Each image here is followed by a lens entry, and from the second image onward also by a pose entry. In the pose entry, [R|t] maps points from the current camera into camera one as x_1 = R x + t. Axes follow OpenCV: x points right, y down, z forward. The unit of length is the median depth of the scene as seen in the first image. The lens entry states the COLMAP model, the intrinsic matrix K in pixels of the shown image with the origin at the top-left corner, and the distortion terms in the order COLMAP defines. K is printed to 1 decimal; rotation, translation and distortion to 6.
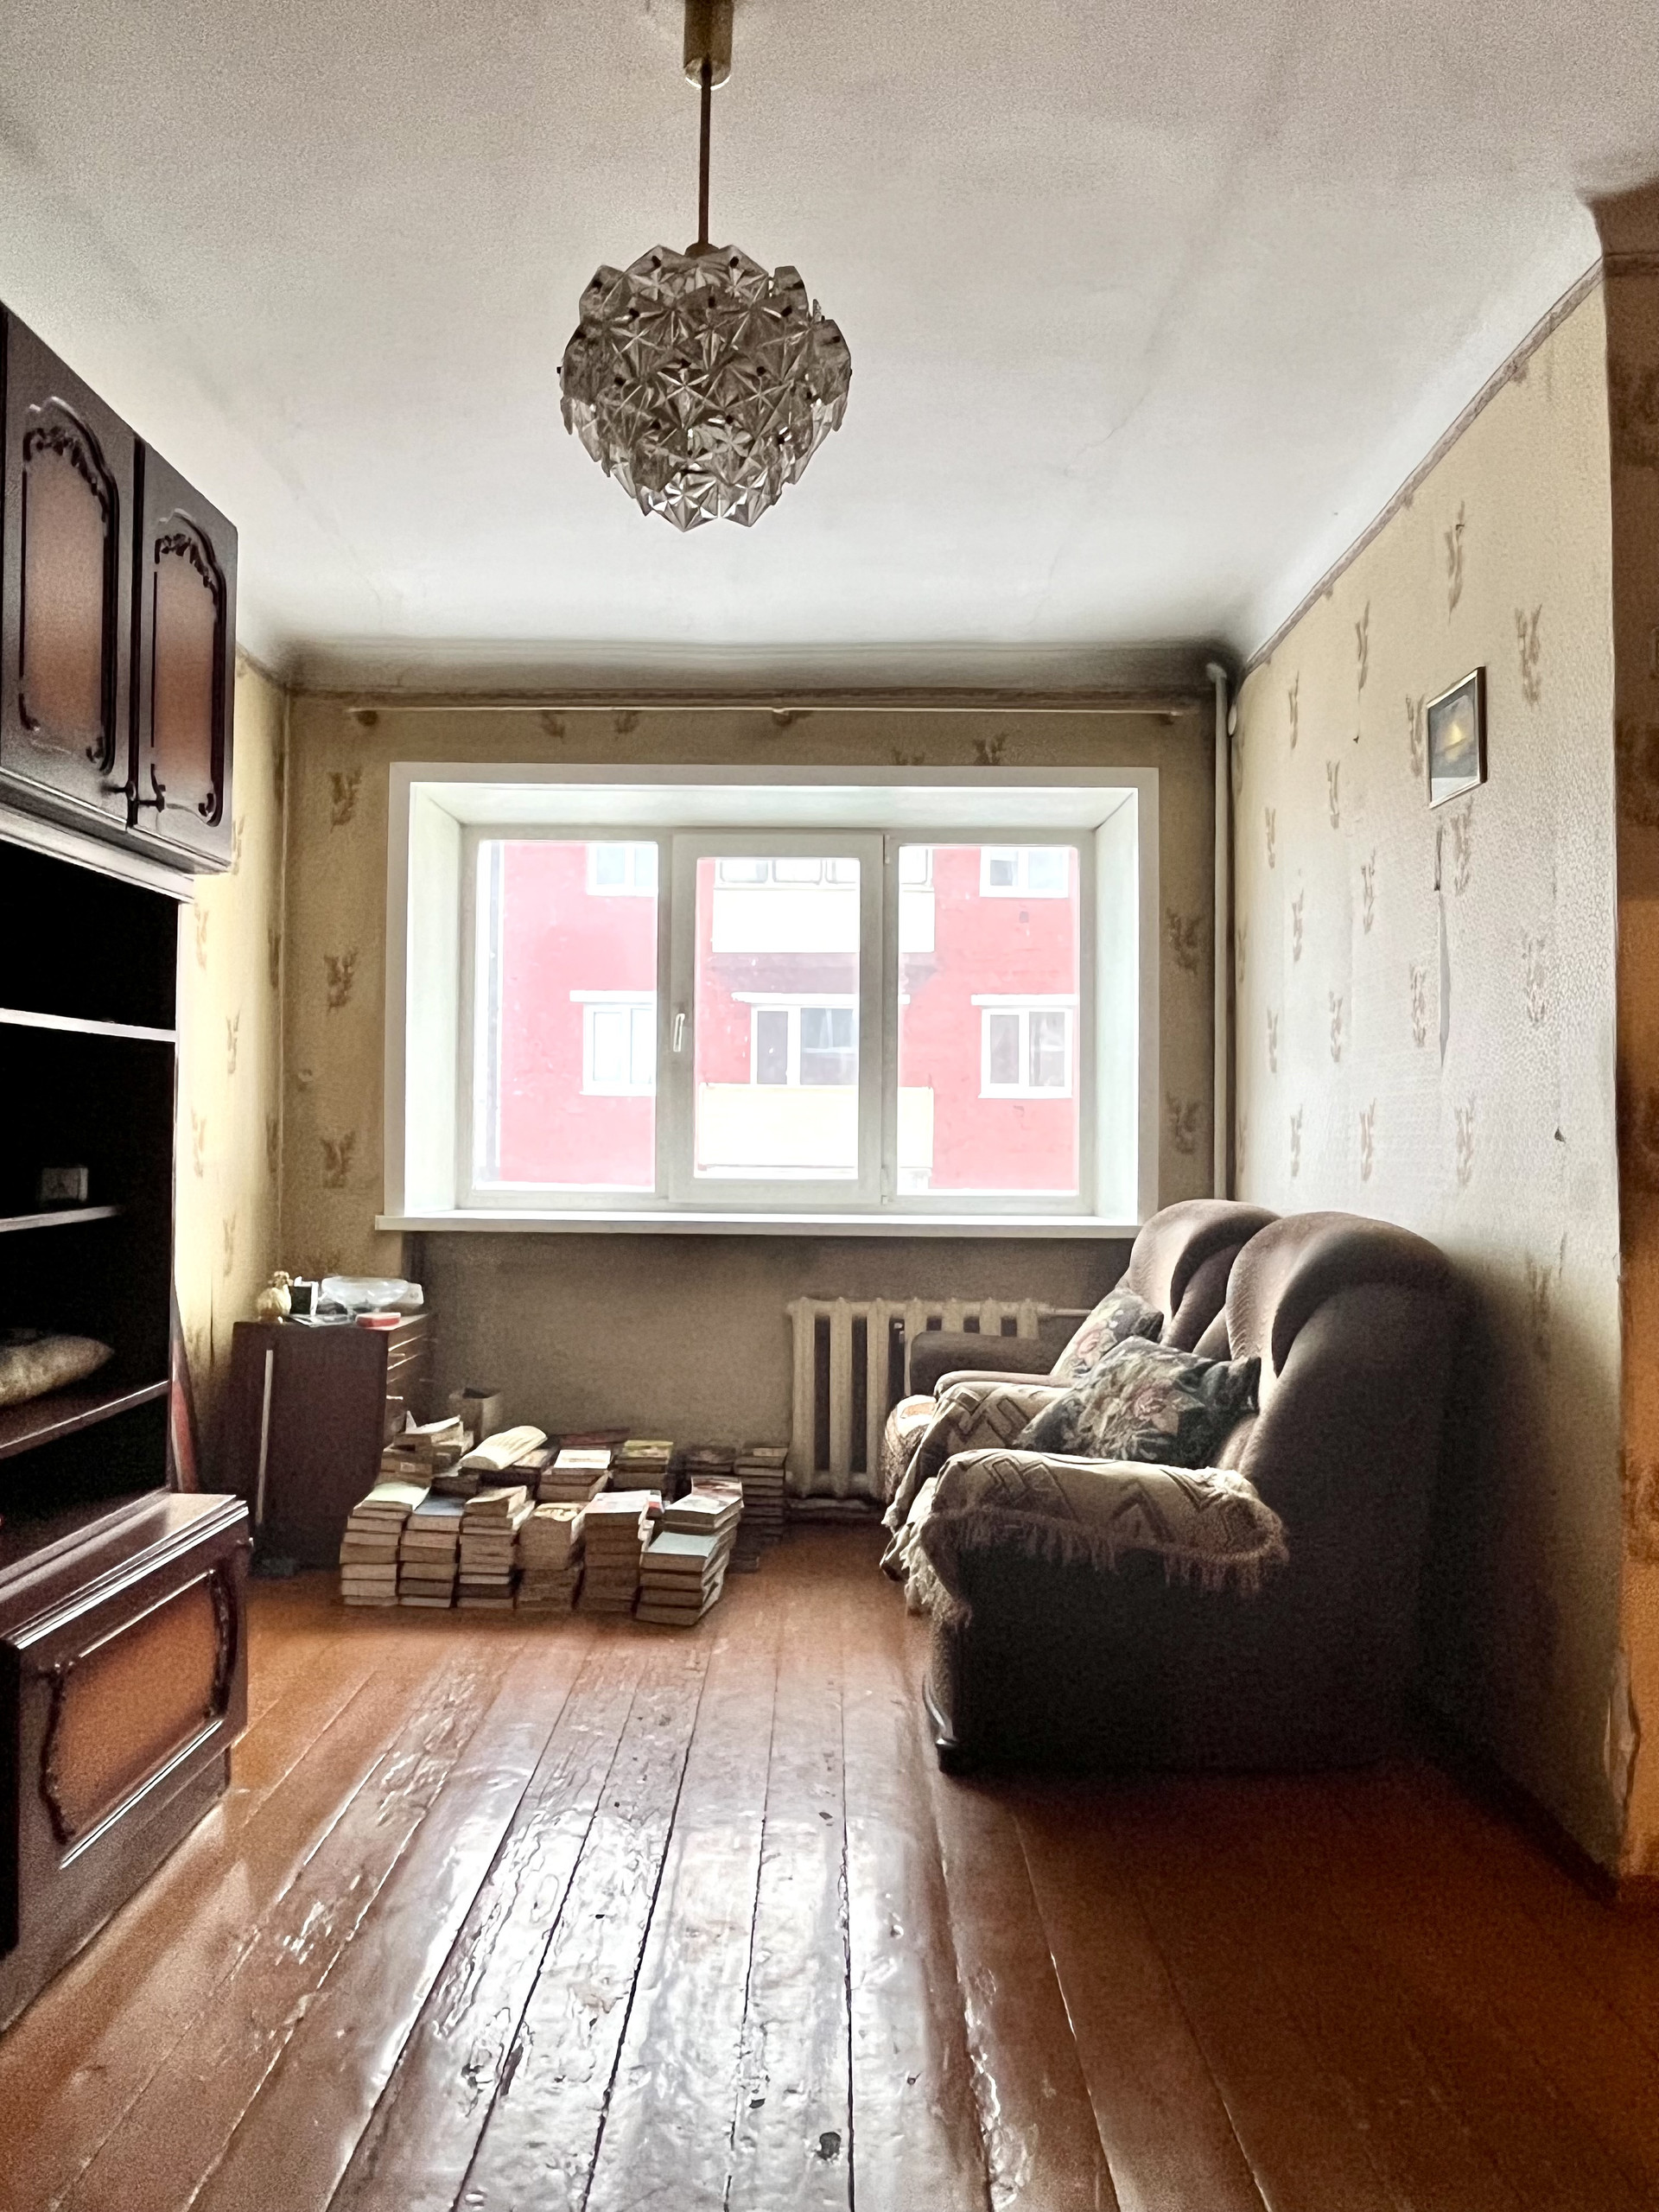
lens RADIAL K [[1597.1, 0, 828.9], [0, 1597.1, 1100.4], [0, 0, 1]] dist [-0.023433, -0.006434]
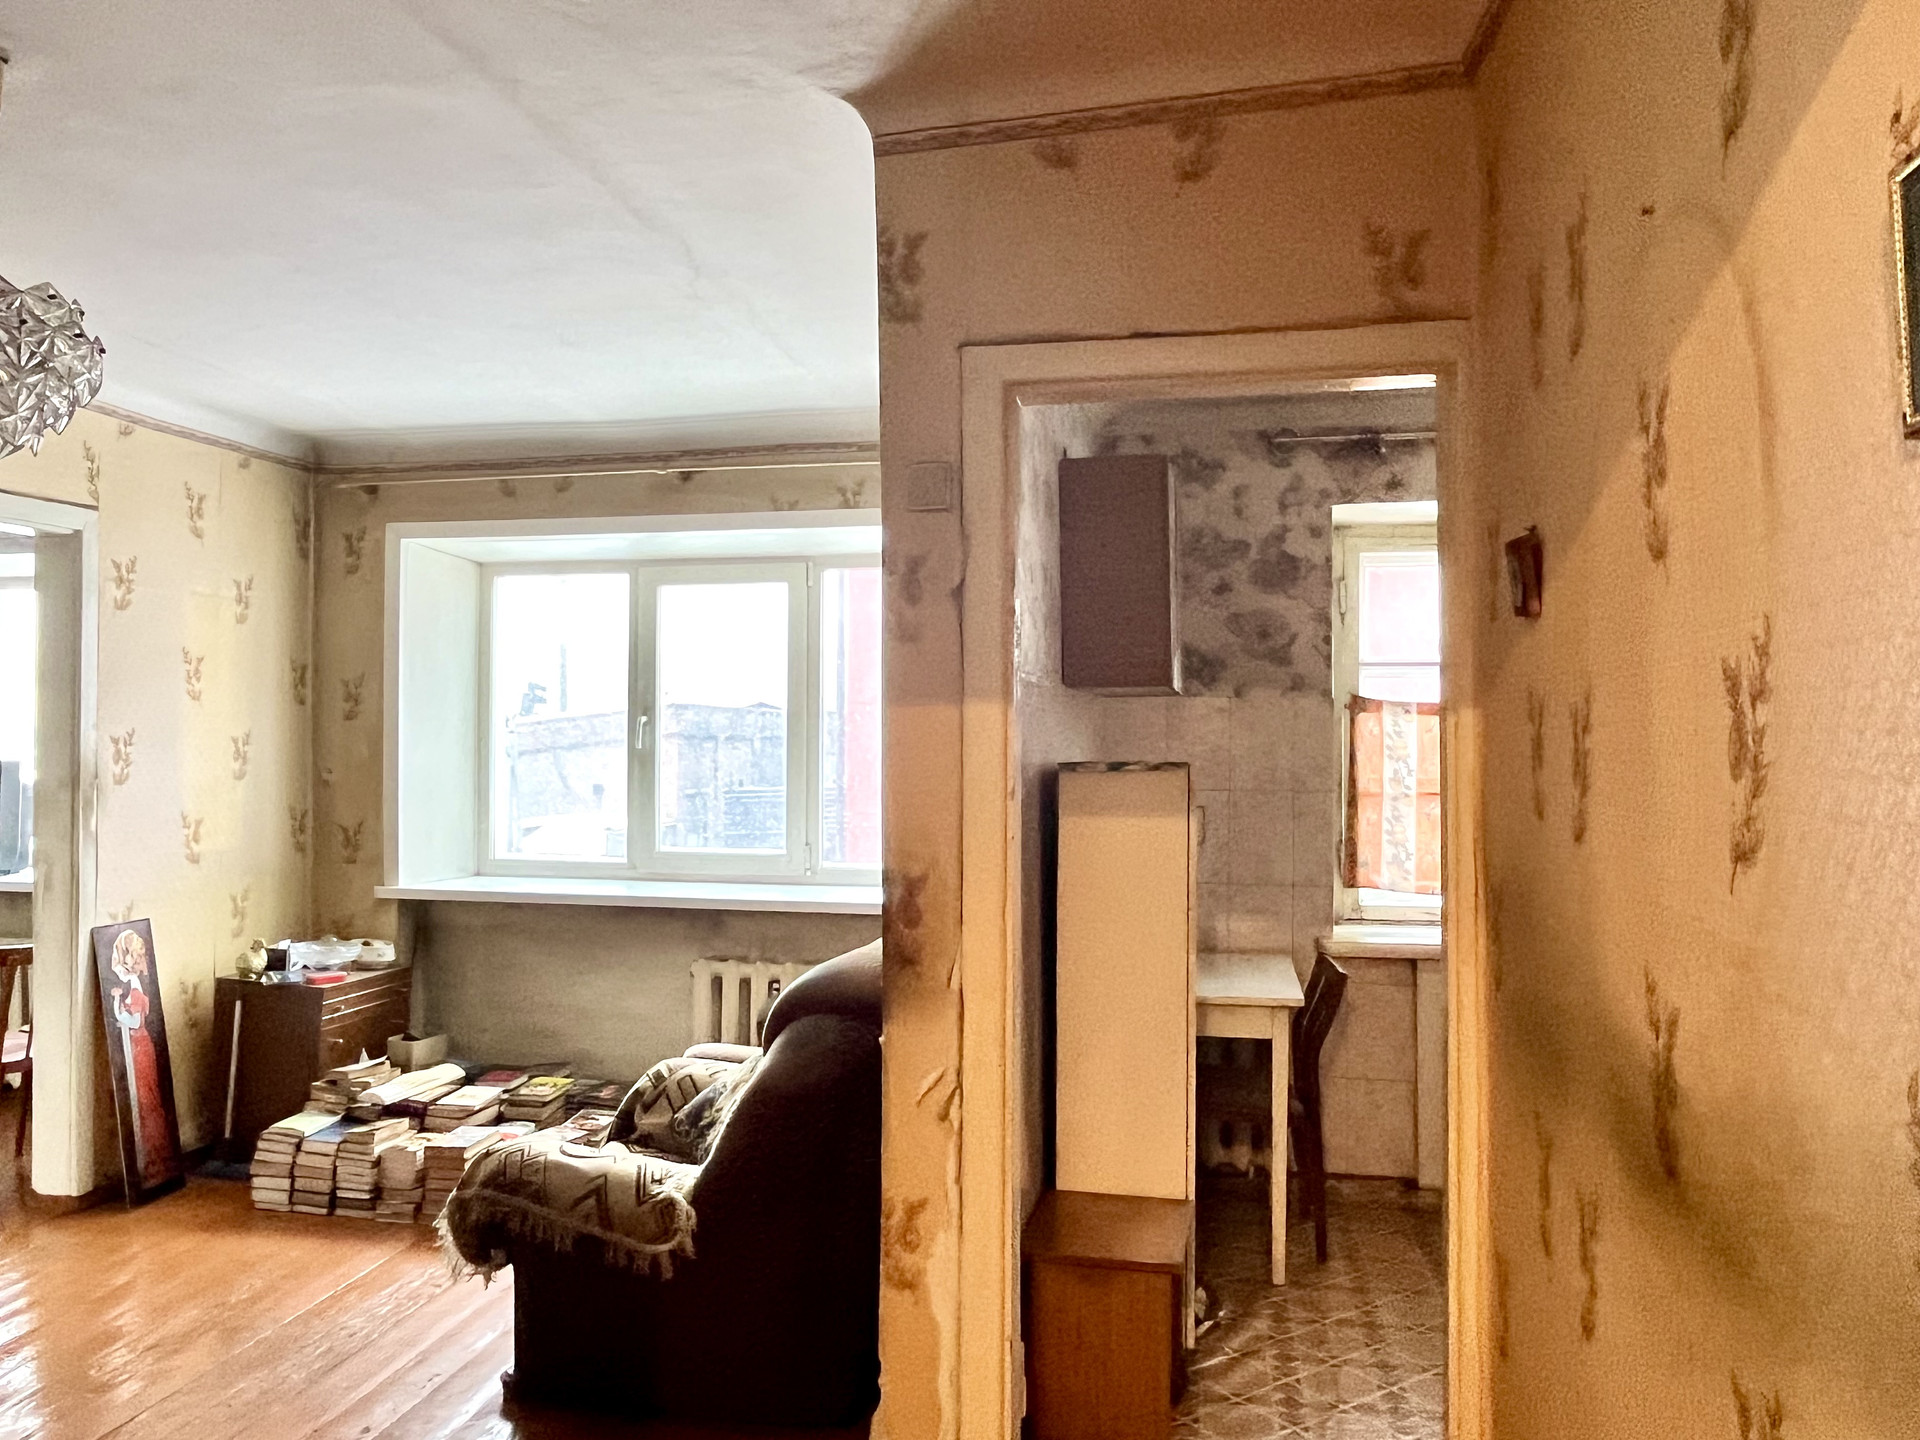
lens RADIAL K [[1386.3, 0, 945.8], [0, 1386.3, 725.8], [0, 0, 1]] dist [-0.023433, -0.006434]
pose [[0.983211, -0.008216, -0.182290, 0.396802], [0.010196, 0.999899, 0.009926, -0.067669], [0.182190, -0.011618, 0.983195, 0.015831]]
